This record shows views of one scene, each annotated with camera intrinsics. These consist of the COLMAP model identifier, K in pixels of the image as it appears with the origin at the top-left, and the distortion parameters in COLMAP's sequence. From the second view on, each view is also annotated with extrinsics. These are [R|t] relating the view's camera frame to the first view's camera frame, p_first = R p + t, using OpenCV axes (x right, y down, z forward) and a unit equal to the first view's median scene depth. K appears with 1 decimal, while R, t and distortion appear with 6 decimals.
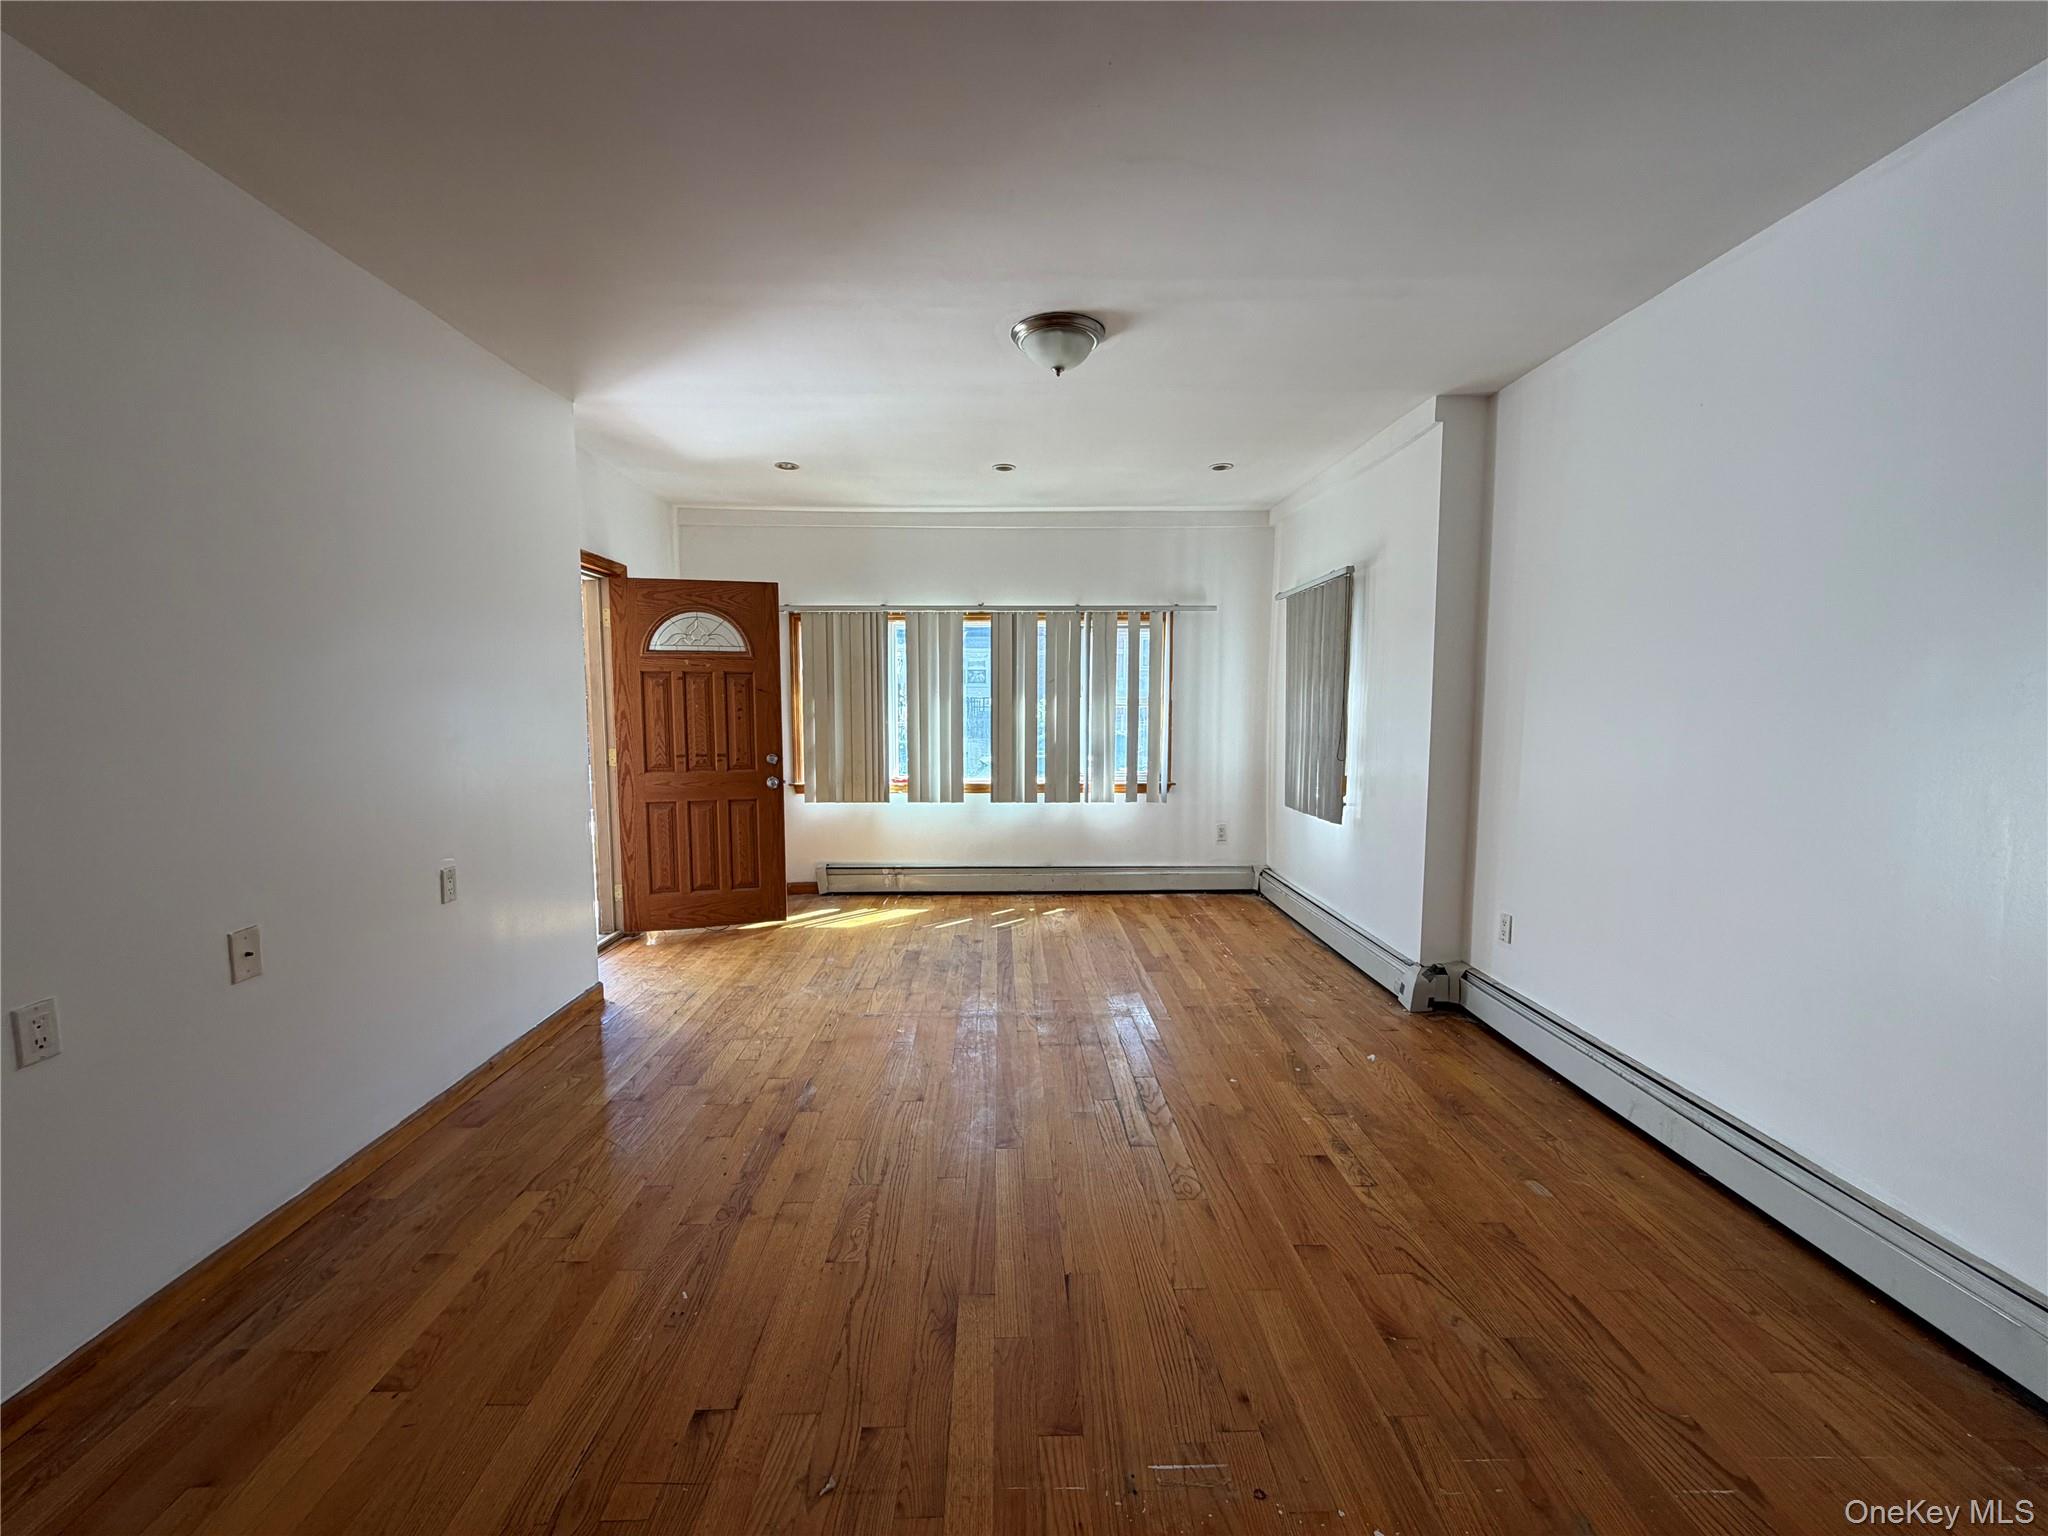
lens RADIAL K [[815.3, 0, 1019.4], [0, 815.3, 770.4], [0, 0, 1]] dist [0.000705, 0.000113]
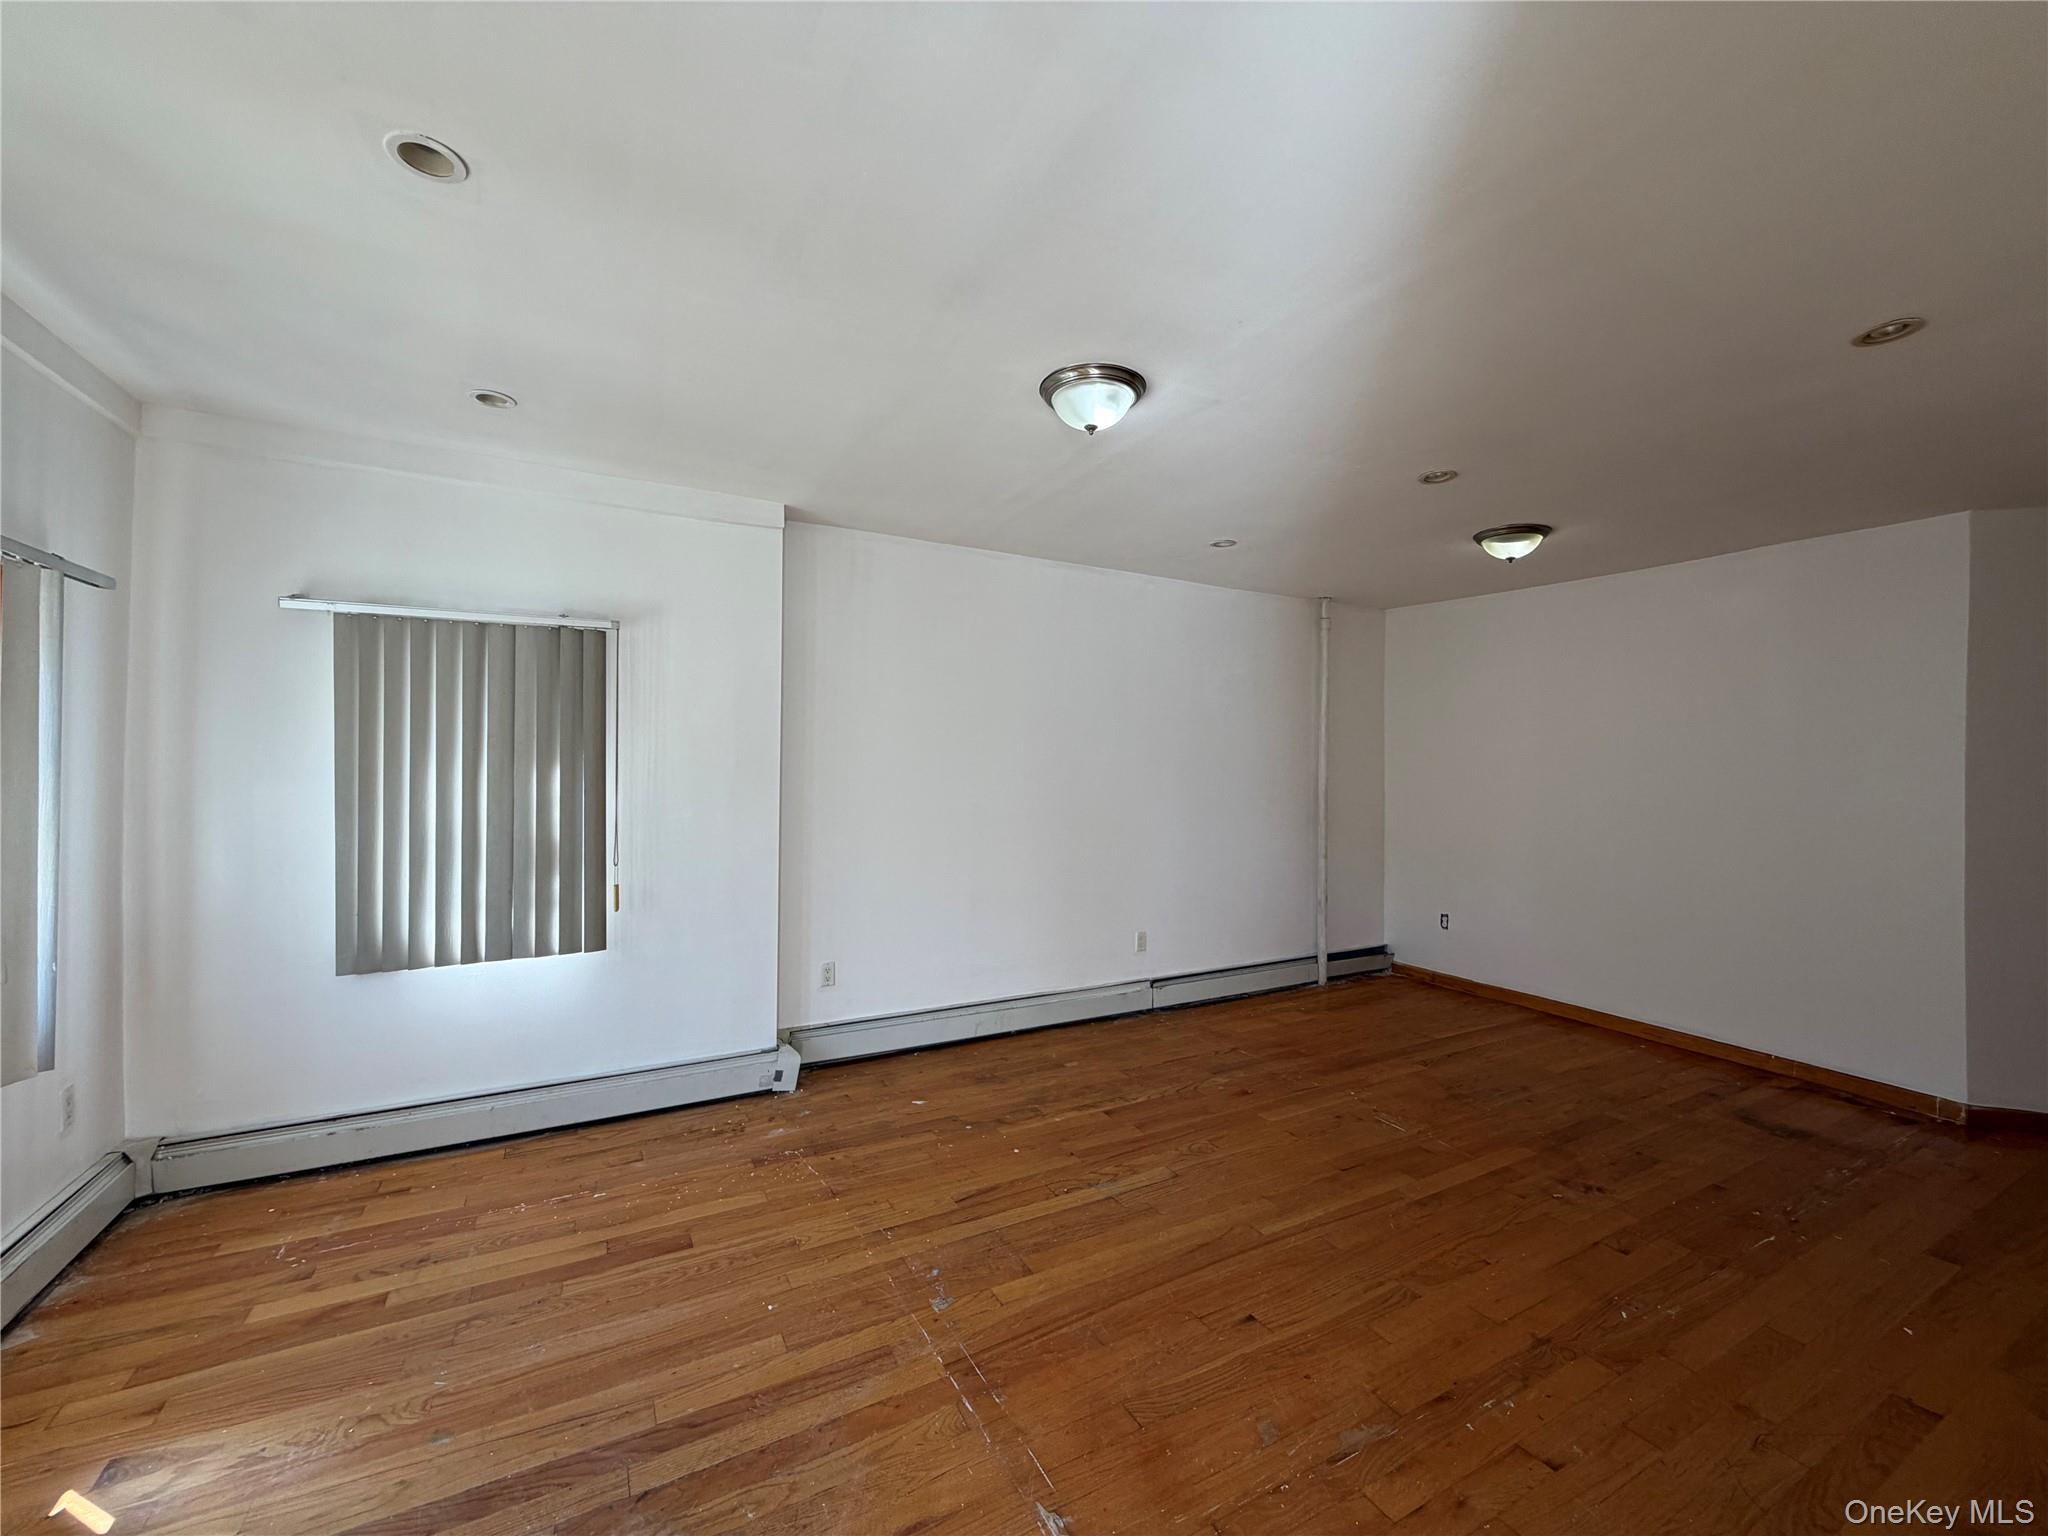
lens RADIAL K [[815.3, 0, 1020.7], [0, 815.3, 772.2], [0, 0, 1]] dist [0.000705, 0.000113]
pose [[-0.464018, -0.001871, 0.885824, -0.728593], [0.069041, 0.996879, 0.038271, -0.157877], [-0.883131, 0.078917, -0.462441, 1.568520]]
